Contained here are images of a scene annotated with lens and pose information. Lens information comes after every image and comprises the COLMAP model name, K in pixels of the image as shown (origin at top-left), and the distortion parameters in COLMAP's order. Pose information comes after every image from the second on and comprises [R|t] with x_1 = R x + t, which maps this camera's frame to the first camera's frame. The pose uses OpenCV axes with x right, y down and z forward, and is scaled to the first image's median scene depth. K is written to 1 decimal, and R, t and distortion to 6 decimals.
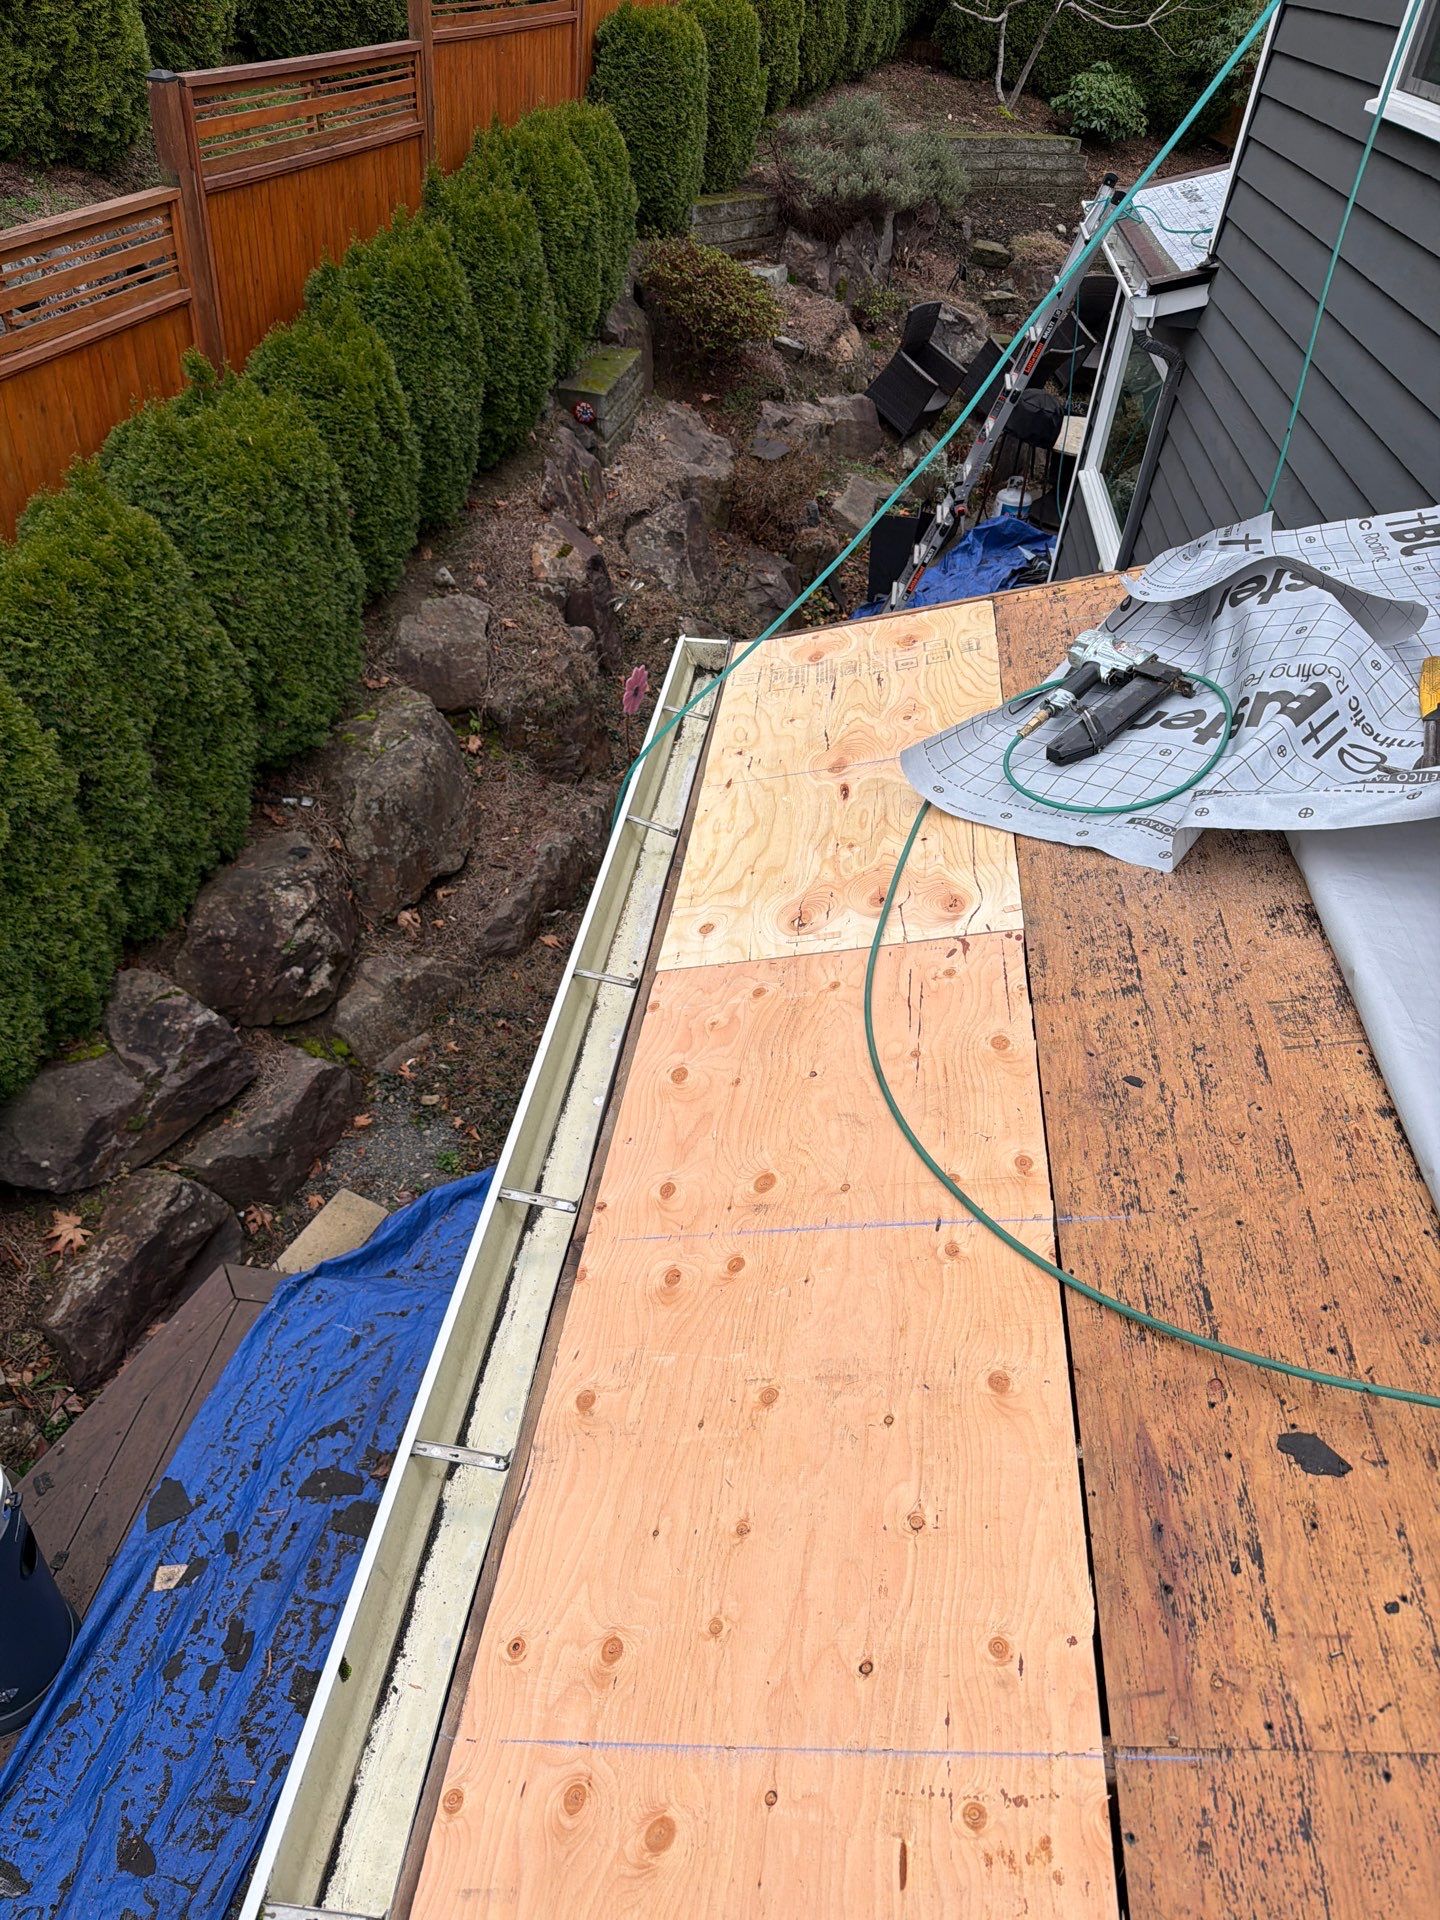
lens RADIAL K [[1317.7, 0, 719.3], [0, 1317.7, 995.8], [0, 0, 1]] dist [0.193189, -0.344697]
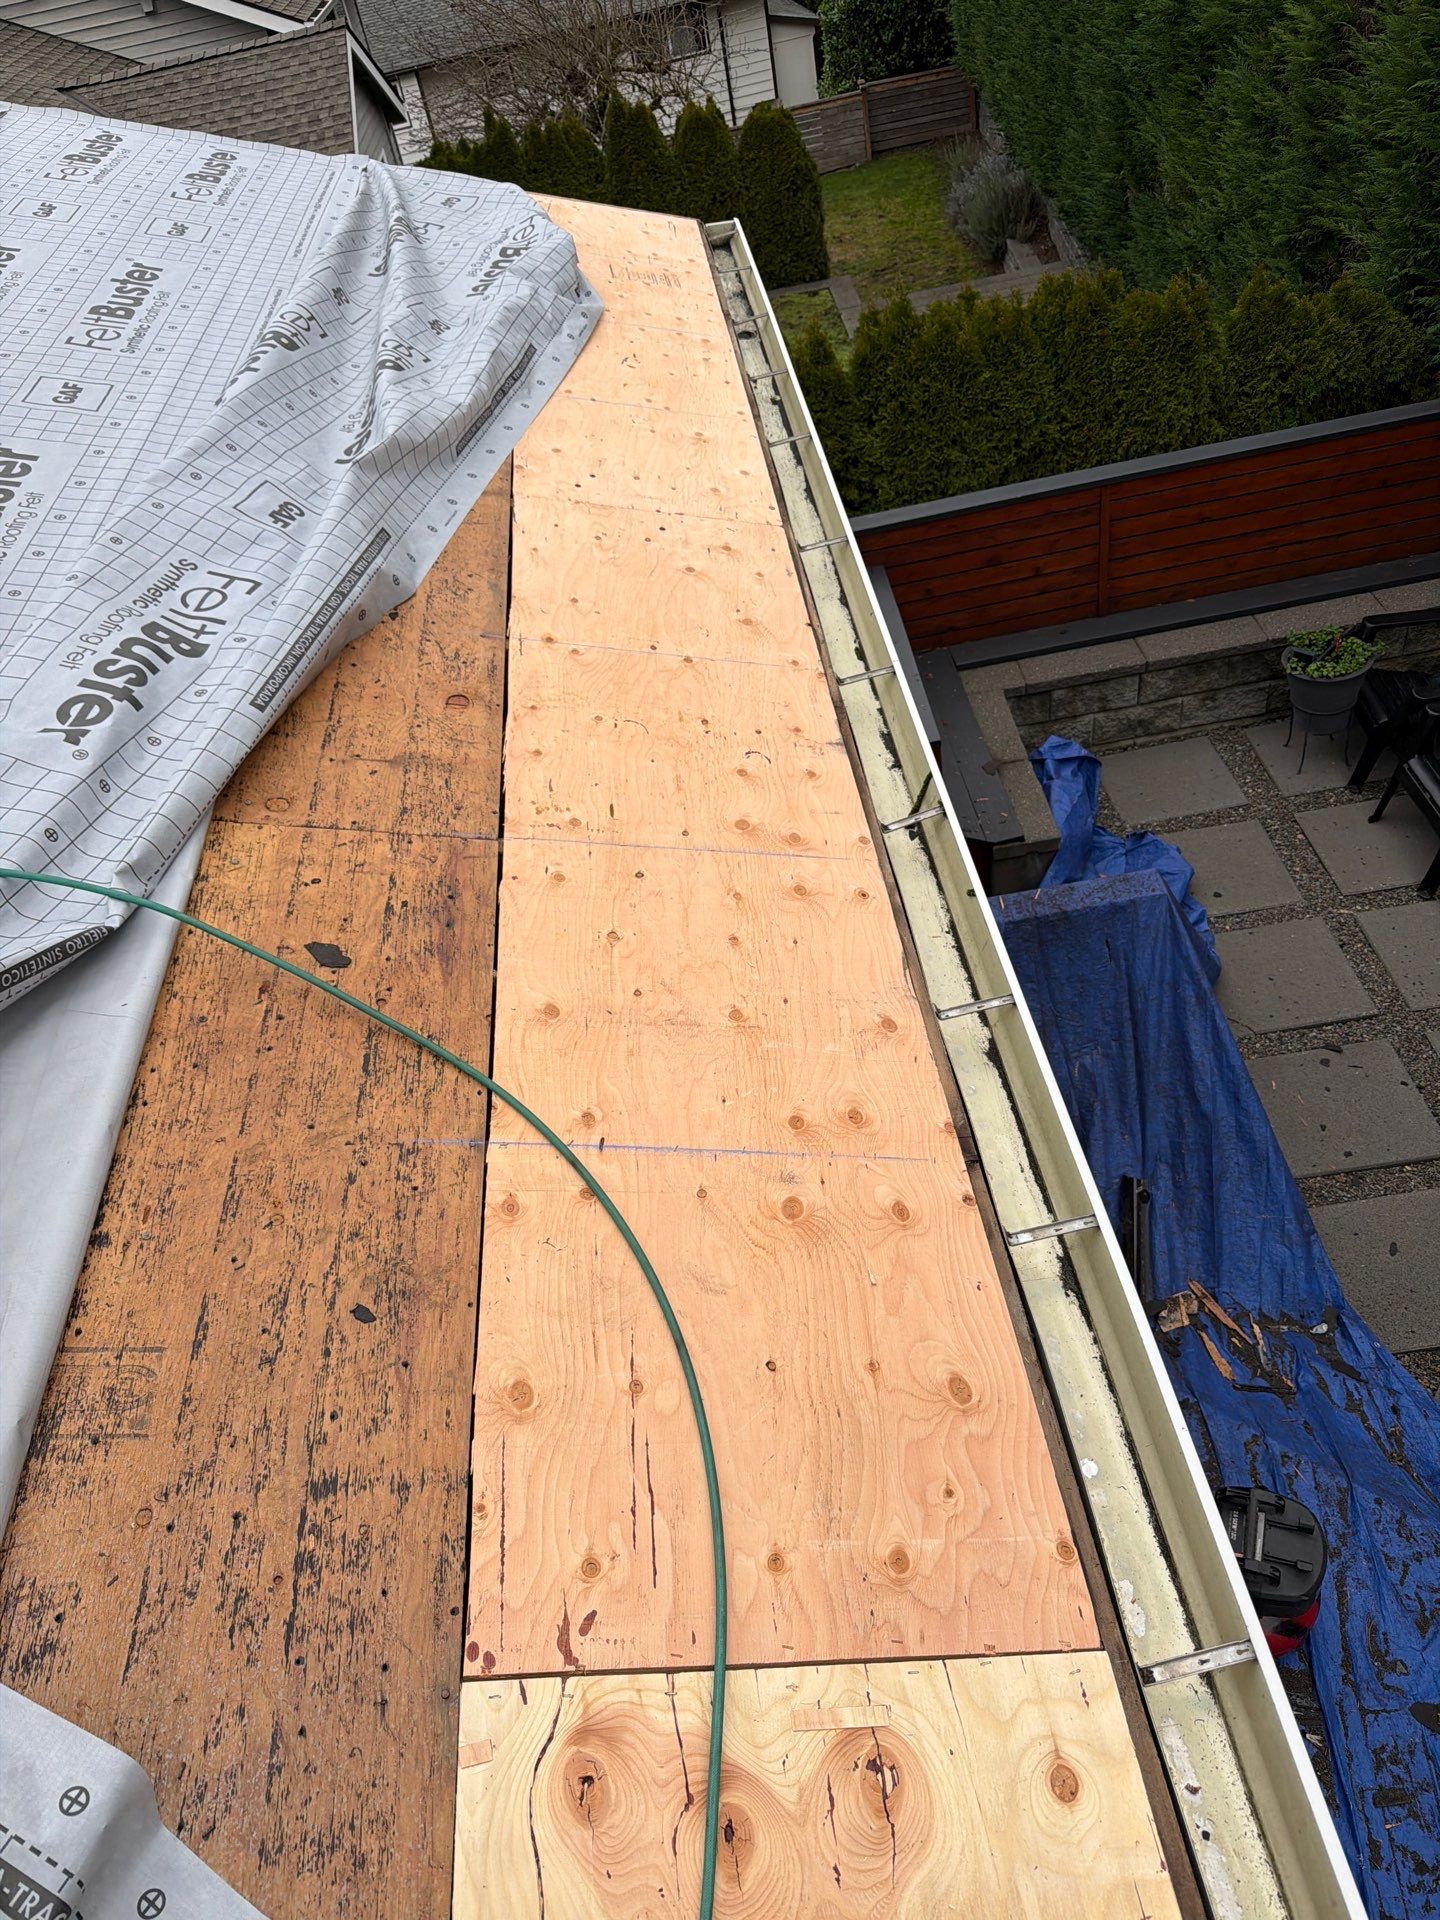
lens RADIAL K [[1317.7, 0, 719.3], [0, 1317.7, 995.8], [0, 0, 1]] dist [0.193189, -0.344697]
pose [[-0.974660, 0.201374, -0.097402, 0.046247], [-0.073684, 0.122107, 0.989778, -0.250319], [0.211209, 0.971874, -0.104175, 0.306596]]
